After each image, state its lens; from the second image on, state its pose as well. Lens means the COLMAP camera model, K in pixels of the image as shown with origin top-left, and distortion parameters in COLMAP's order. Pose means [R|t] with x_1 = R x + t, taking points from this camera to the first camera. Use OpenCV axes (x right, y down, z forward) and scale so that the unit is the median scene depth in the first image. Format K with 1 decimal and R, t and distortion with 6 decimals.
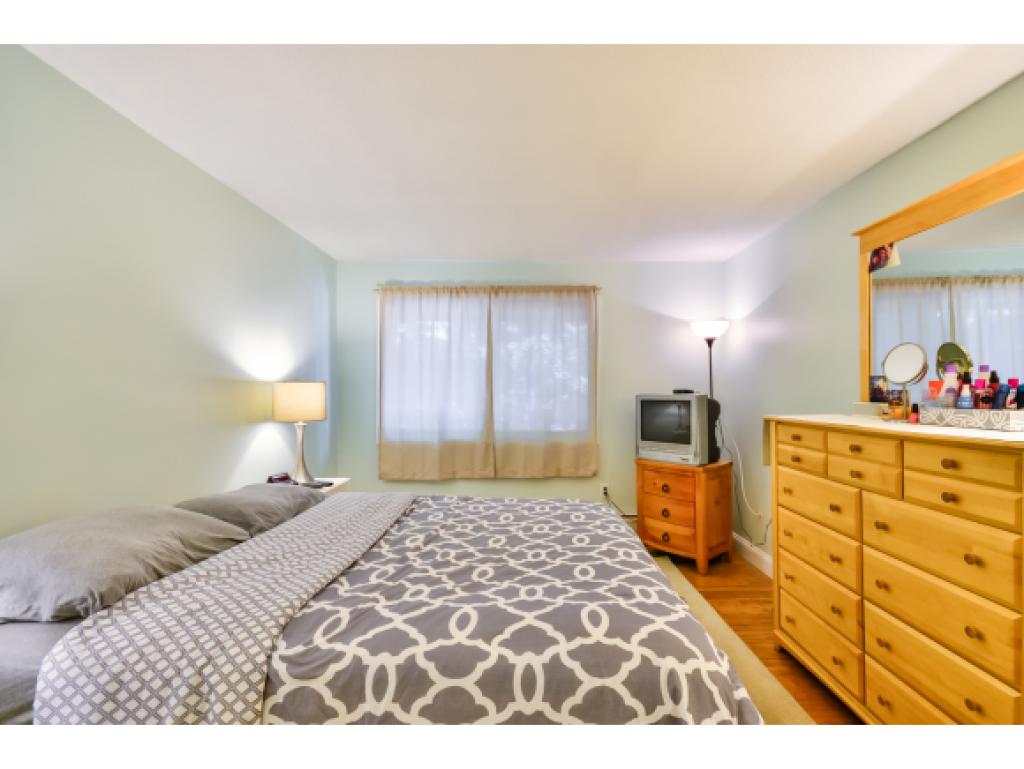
lens RADIAL K [[474.7, 0, 511.8], [0, 474.7, 396.0], [0, 0, 1]] dist [0.020116, -0.000344]
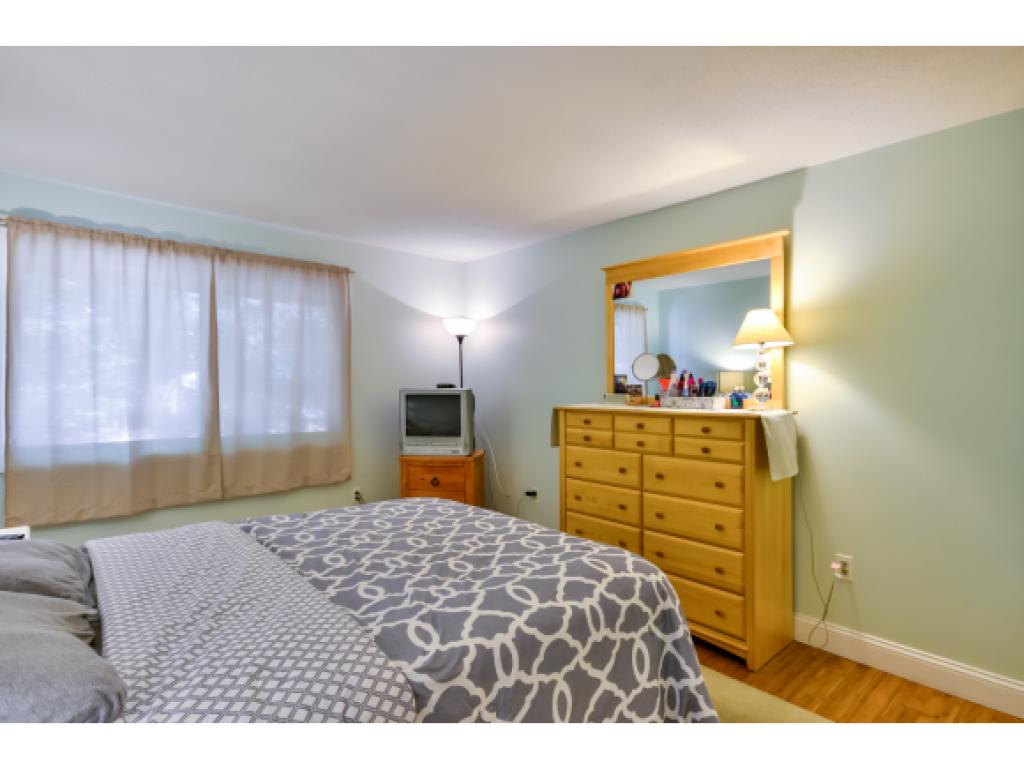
lens RADIAL K [[553.5, 0, 517.7], [0, 553.5, 389.7], [0, 0, 1]] dist [-0.002469, 0.013234]
pose [[0.727835, -0.006636, 0.685720, -0.548744], [0.007032, 0.999973, 0.002213, -0.004000], [-0.685717, 0.003211, 0.727862, 0.037172]]
